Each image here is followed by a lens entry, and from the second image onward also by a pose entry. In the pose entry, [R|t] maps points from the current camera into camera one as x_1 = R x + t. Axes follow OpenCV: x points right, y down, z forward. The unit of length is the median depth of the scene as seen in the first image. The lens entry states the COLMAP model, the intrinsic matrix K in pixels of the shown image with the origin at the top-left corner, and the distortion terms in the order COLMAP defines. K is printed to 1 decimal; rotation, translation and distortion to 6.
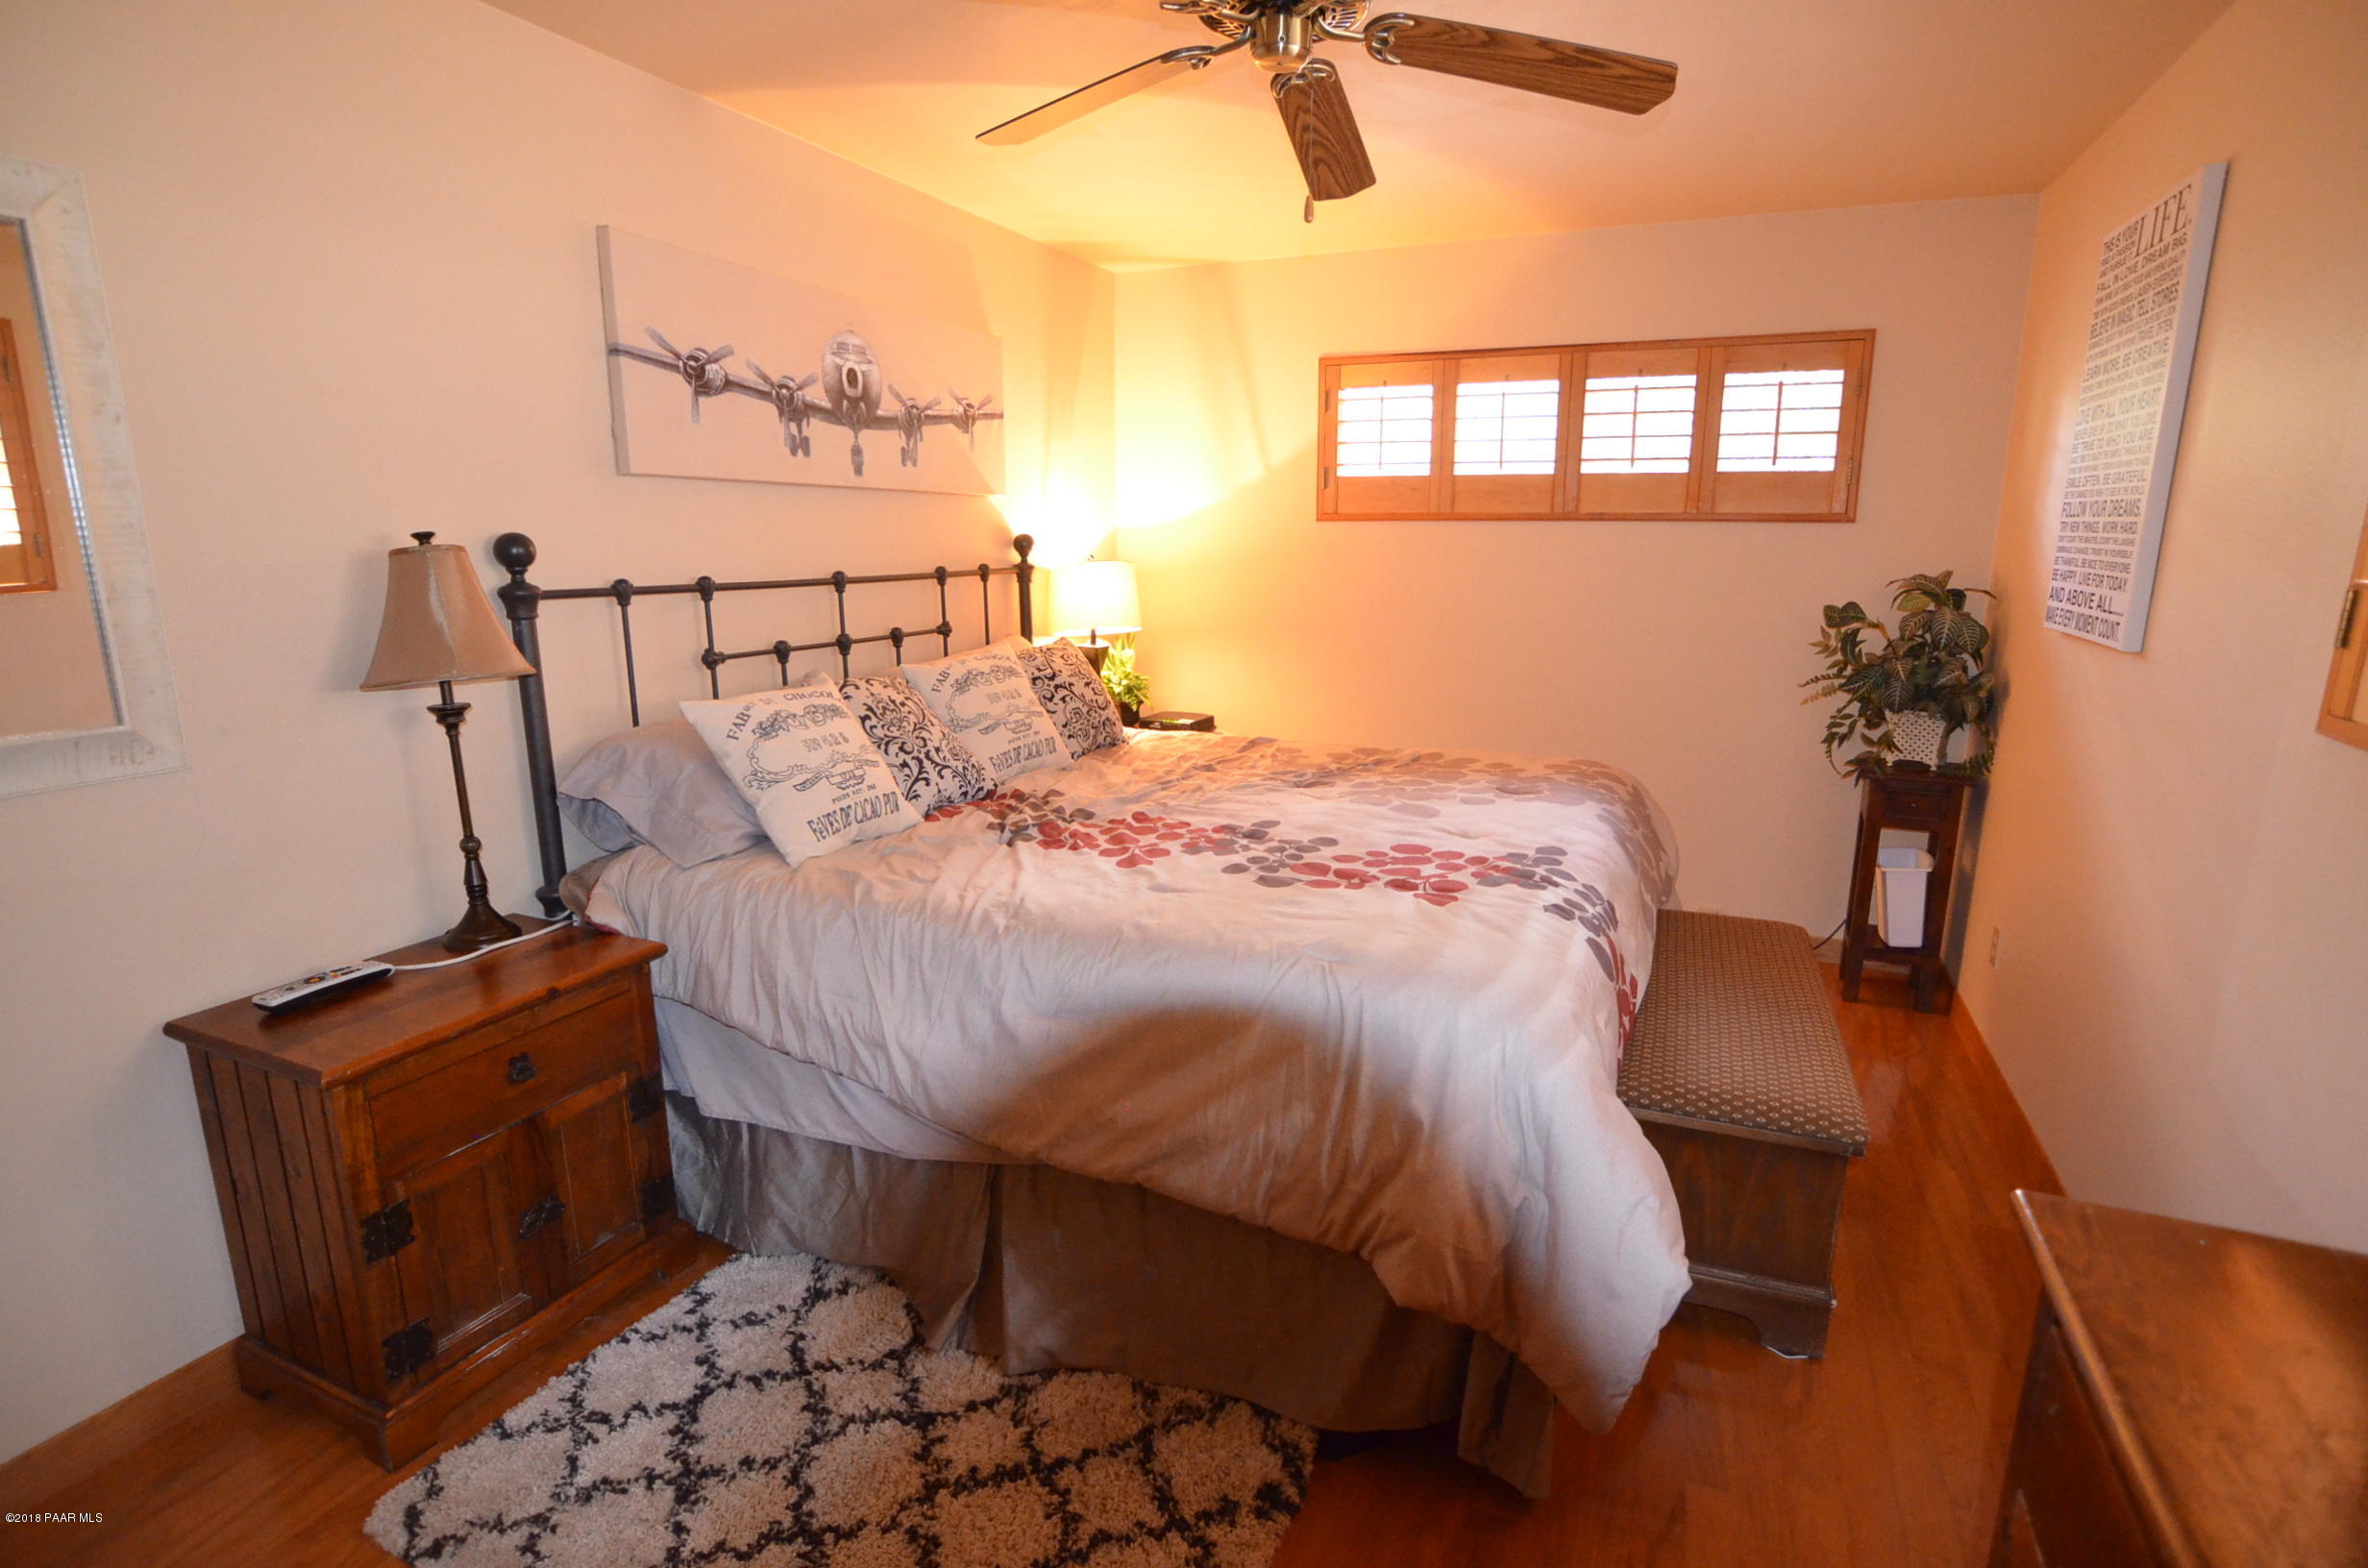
lens RADIAL K [[1155.4, 0, 1201.4], [0, 1155.4, 786.8], [0, 0, 1]] dist [-0.036681, 0.011261]
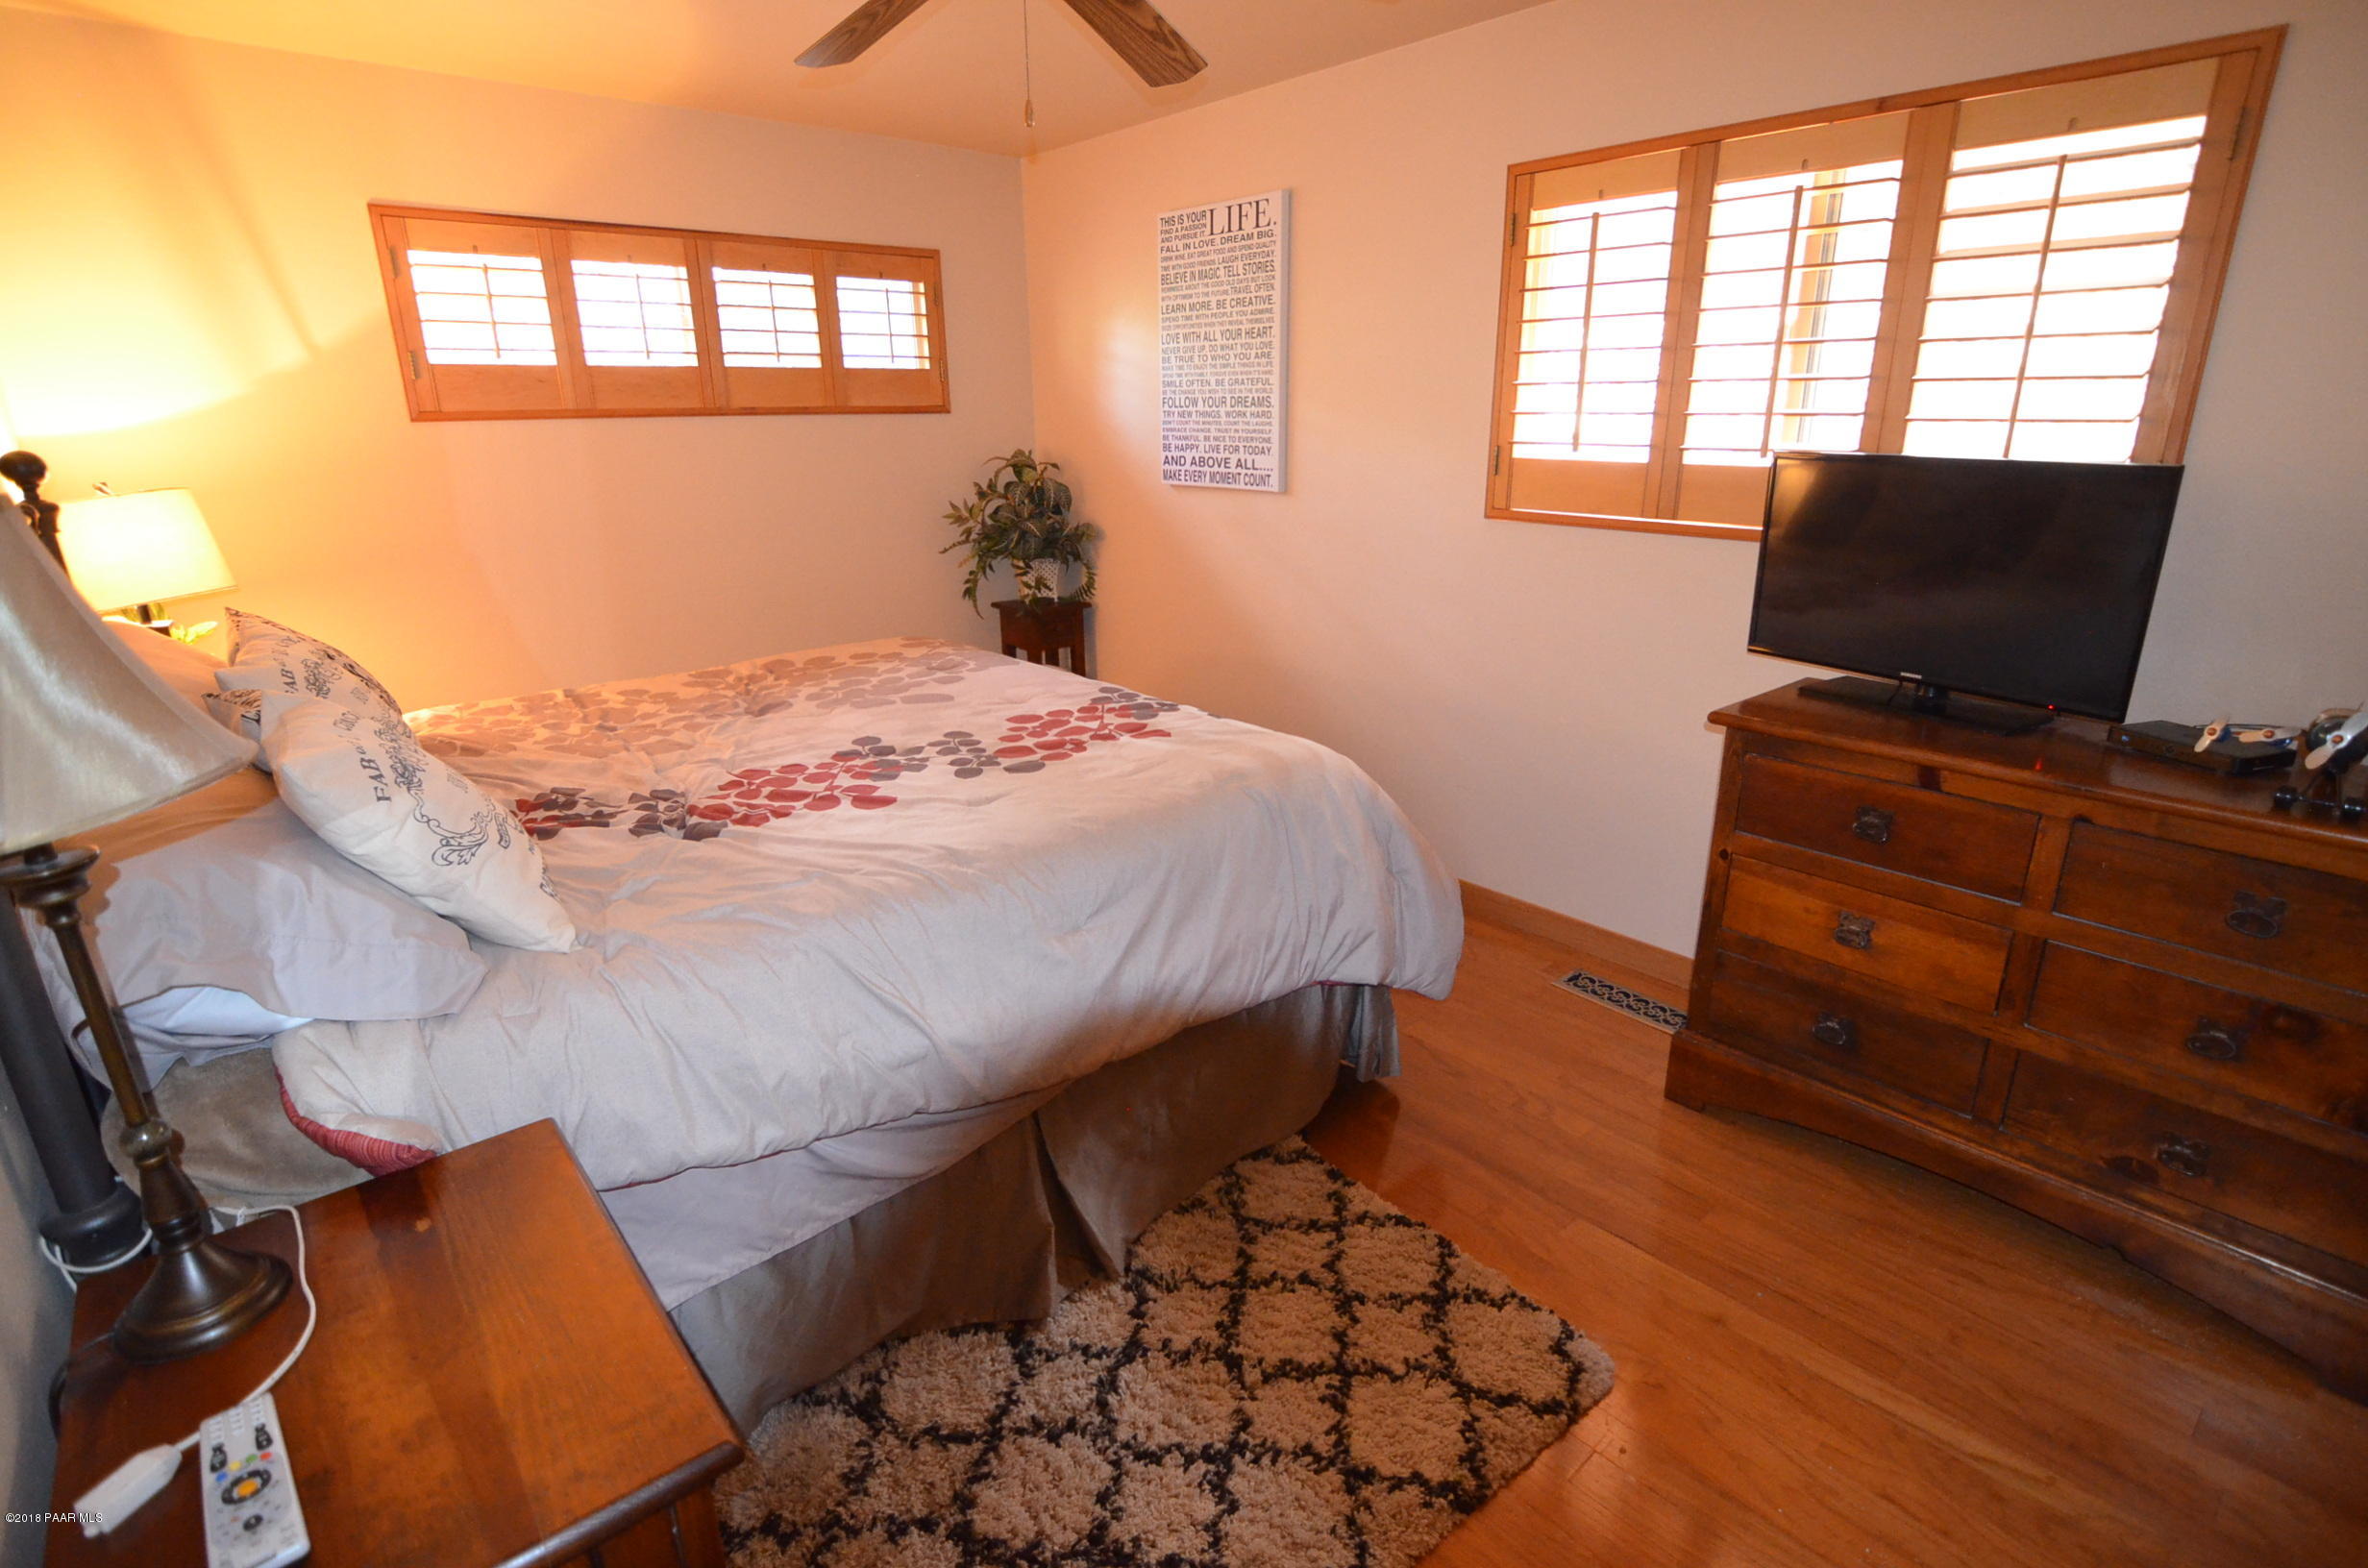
lens RADIAL K [[1155.4, 0, 1201.4], [0, 1155.4, 786.8], [0, 0, 1]] dist [-0.036681, 0.011261]
pose [[0.424538, -0.284456, 0.859565, -0.695100], [0.206103, 0.954803, 0.214179, -0.083573], [-0.881640, 0.086232, 0.463977, 0.329662]]
